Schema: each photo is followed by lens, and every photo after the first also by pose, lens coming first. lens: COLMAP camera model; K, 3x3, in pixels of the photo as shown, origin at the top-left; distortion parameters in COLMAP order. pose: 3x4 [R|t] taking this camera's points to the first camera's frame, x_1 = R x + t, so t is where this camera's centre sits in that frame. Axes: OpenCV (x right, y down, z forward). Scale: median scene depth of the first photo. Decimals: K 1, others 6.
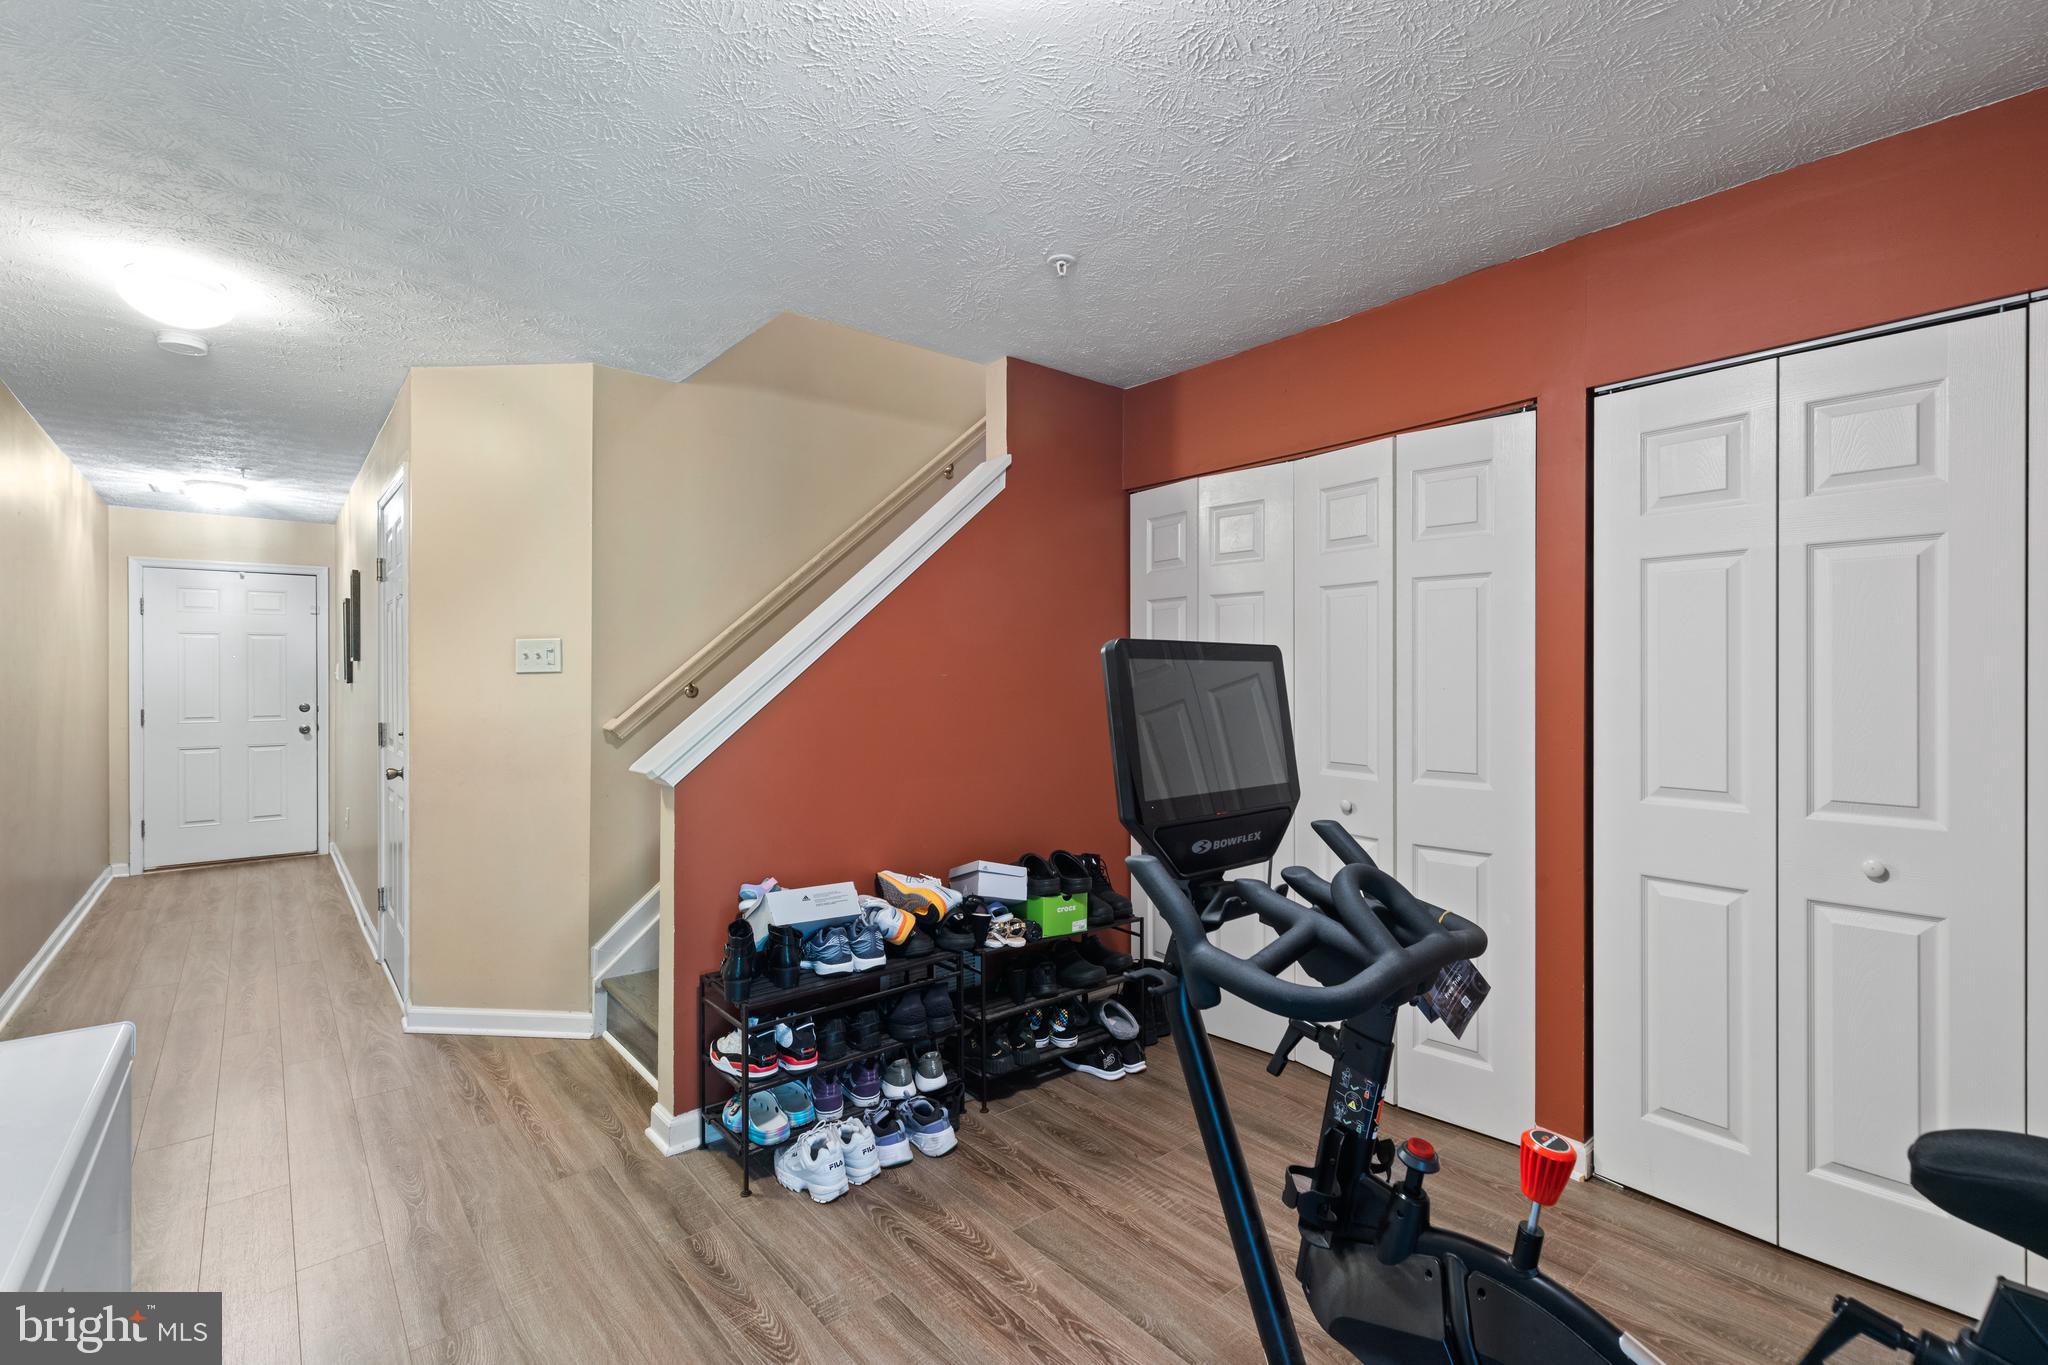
lens RADIAL K [[942.4, 0, 1037.0], [0, 942.4, 684.6], [0, 0, 1]] dist [-0.004261, -0.000765]
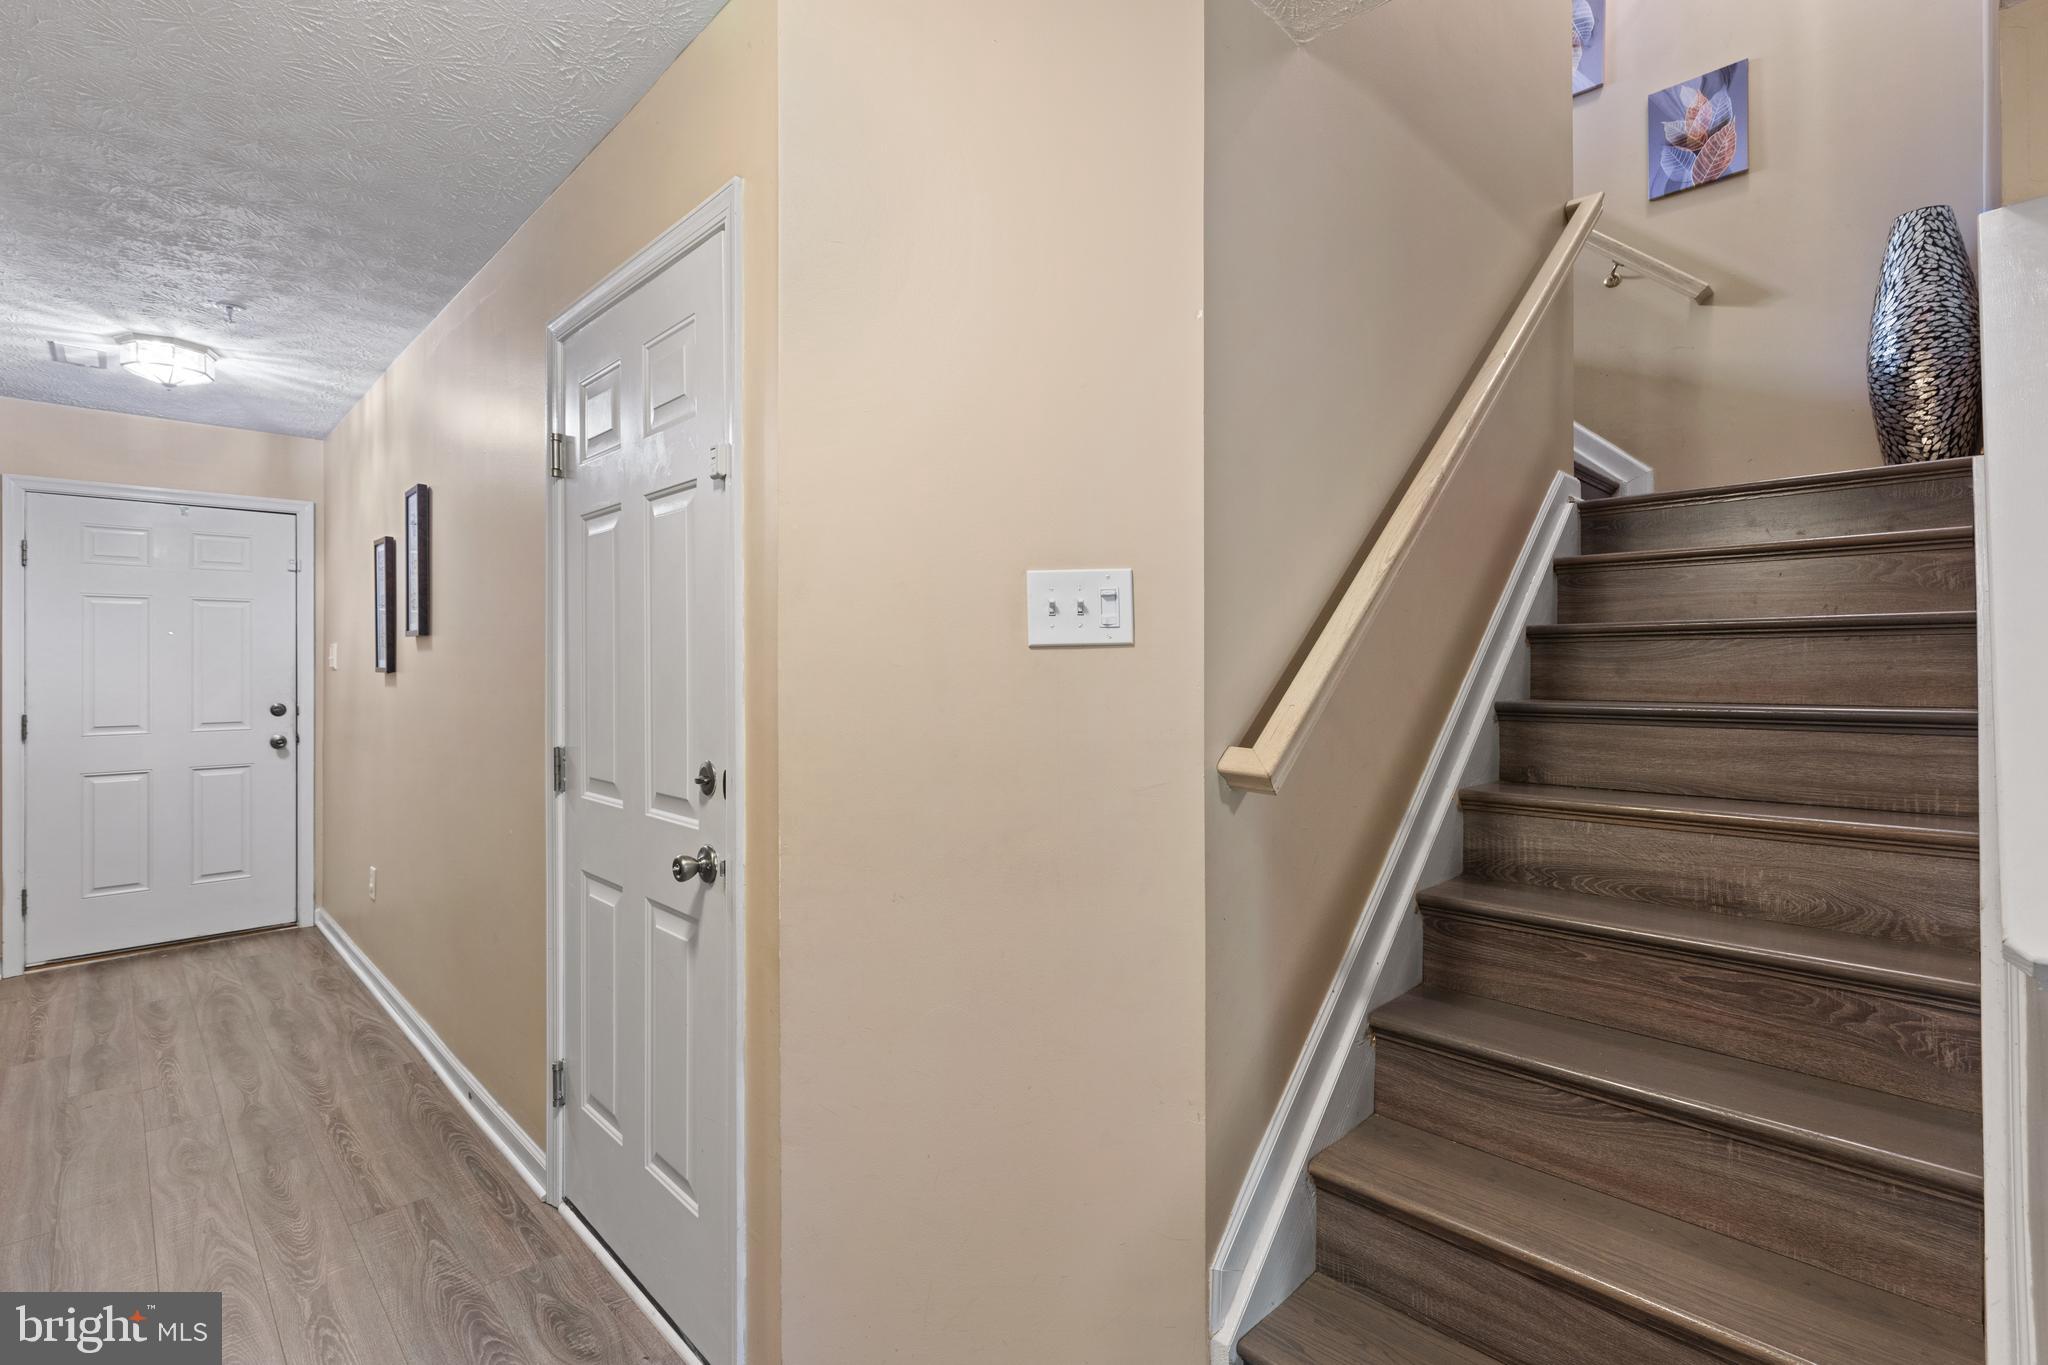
lens RADIAL K [[942.4, 0, 1014.1], [0, 942.4, 665.8], [0, 0, 1]] dist [-0.004261, -0.000765]
pose [[0.997003, -0.002540, 0.077324, -0.333461], [0.003150, 0.999965, -0.007777, -0.000132], [-0.077301, 0.007997, 0.996976, 0.314322]]
